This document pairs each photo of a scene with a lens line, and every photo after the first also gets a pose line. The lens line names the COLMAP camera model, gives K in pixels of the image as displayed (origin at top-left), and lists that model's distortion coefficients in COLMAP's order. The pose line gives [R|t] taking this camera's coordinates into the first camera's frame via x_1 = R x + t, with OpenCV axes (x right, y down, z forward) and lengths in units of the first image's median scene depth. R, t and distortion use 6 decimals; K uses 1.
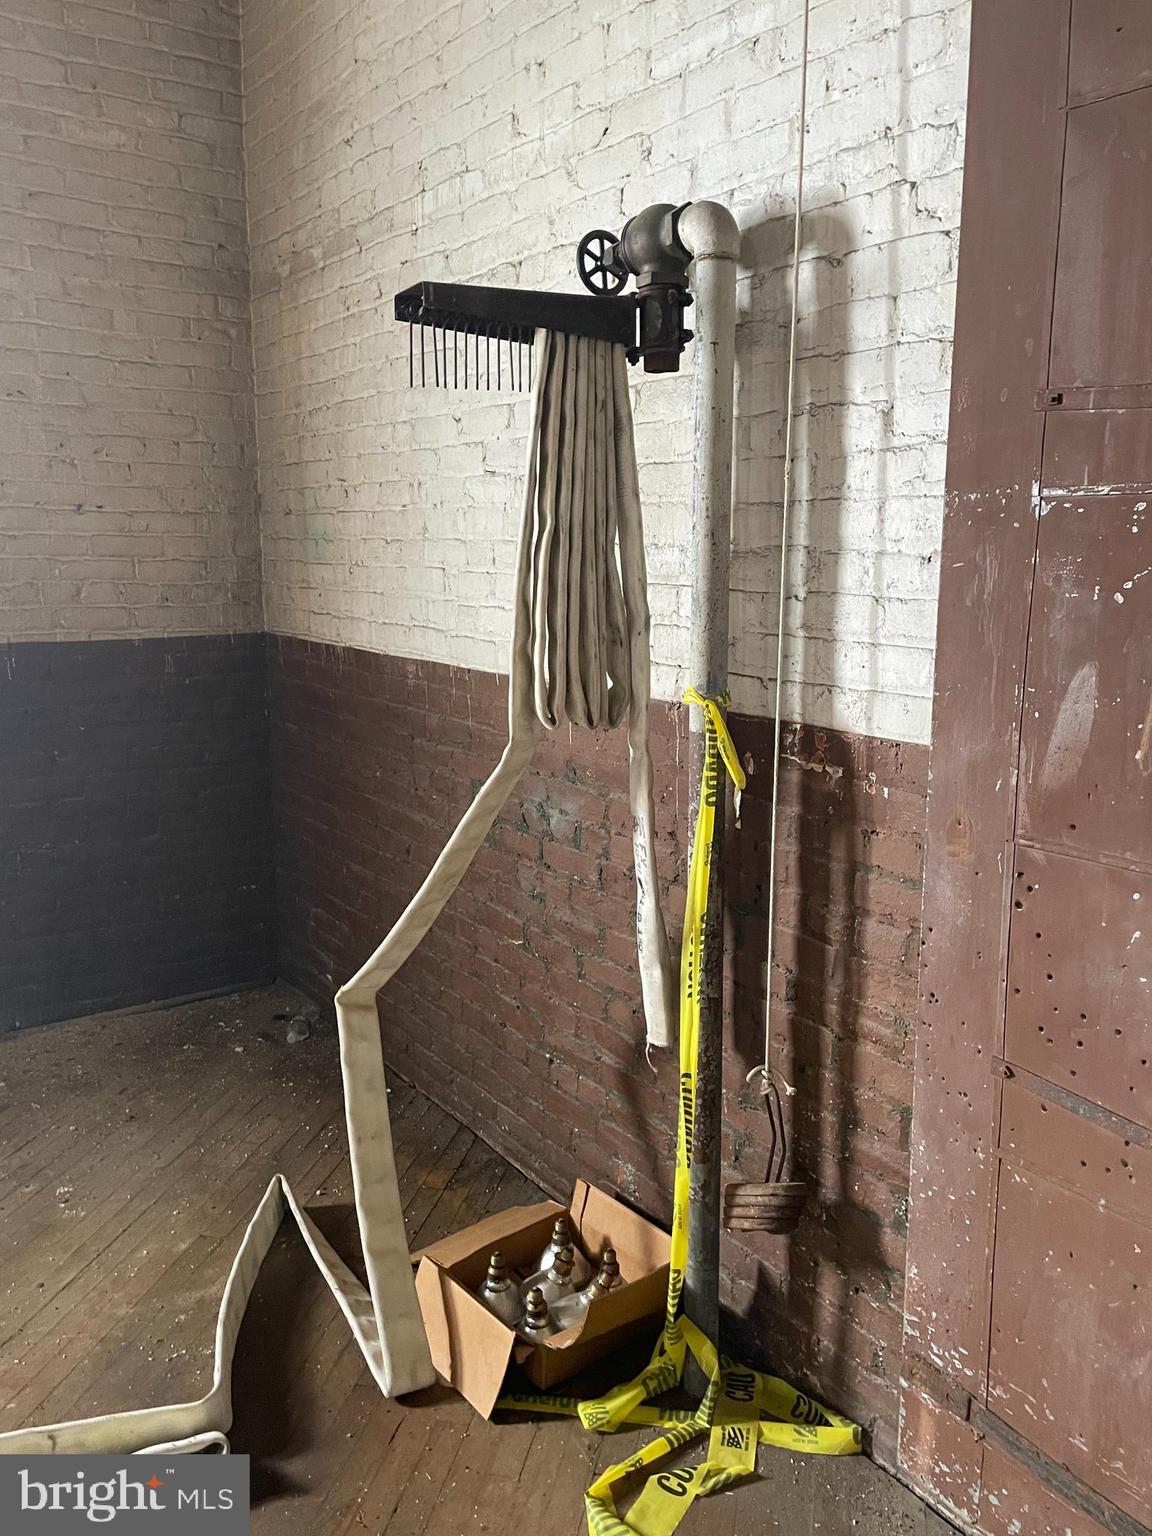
lens RADIAL K [[1234.2, 0, 573.5], [0, 1234.2, 764.5], [0, 0, 1]] dist [0.082063, -0.094209]
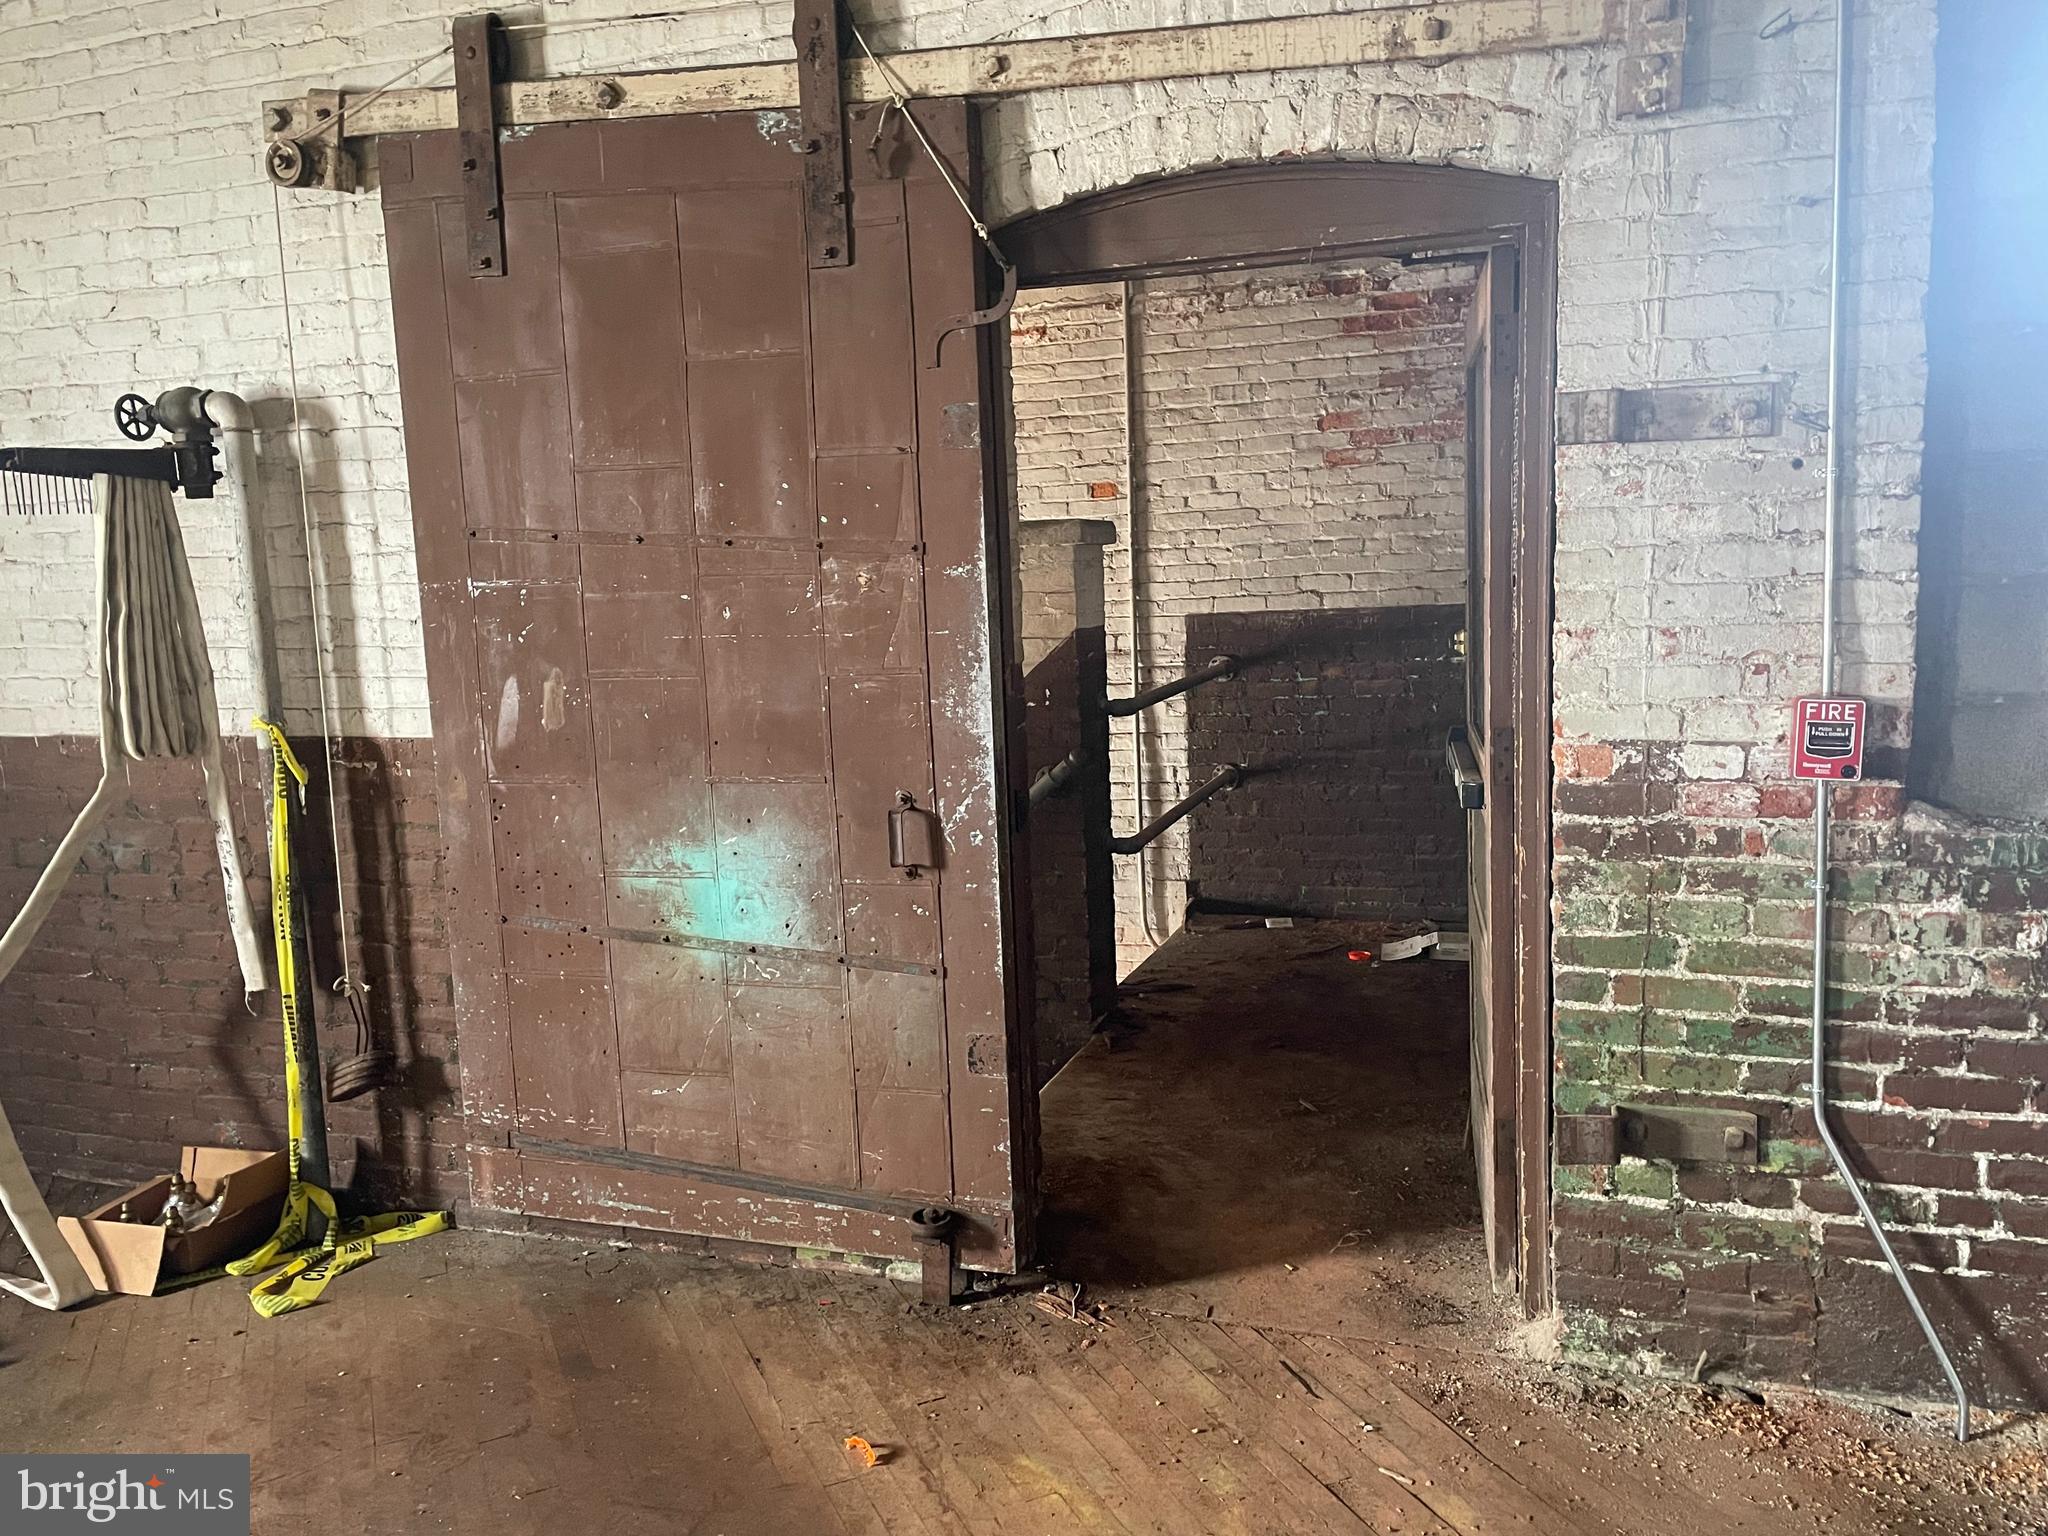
lens RADIAL K [[1645.5, 0, 1034.4], [0, 1645.5, 760.6], [0, 0, 1]] dist [0.082063, -0.094209]
pose [[0.815329, -0.106730, 0.569076, -0.267528], [0.141664, 0.989763, -0.017335, 0.143925], [-0.561400, 0.094751, 0.822102, -1.057002]]
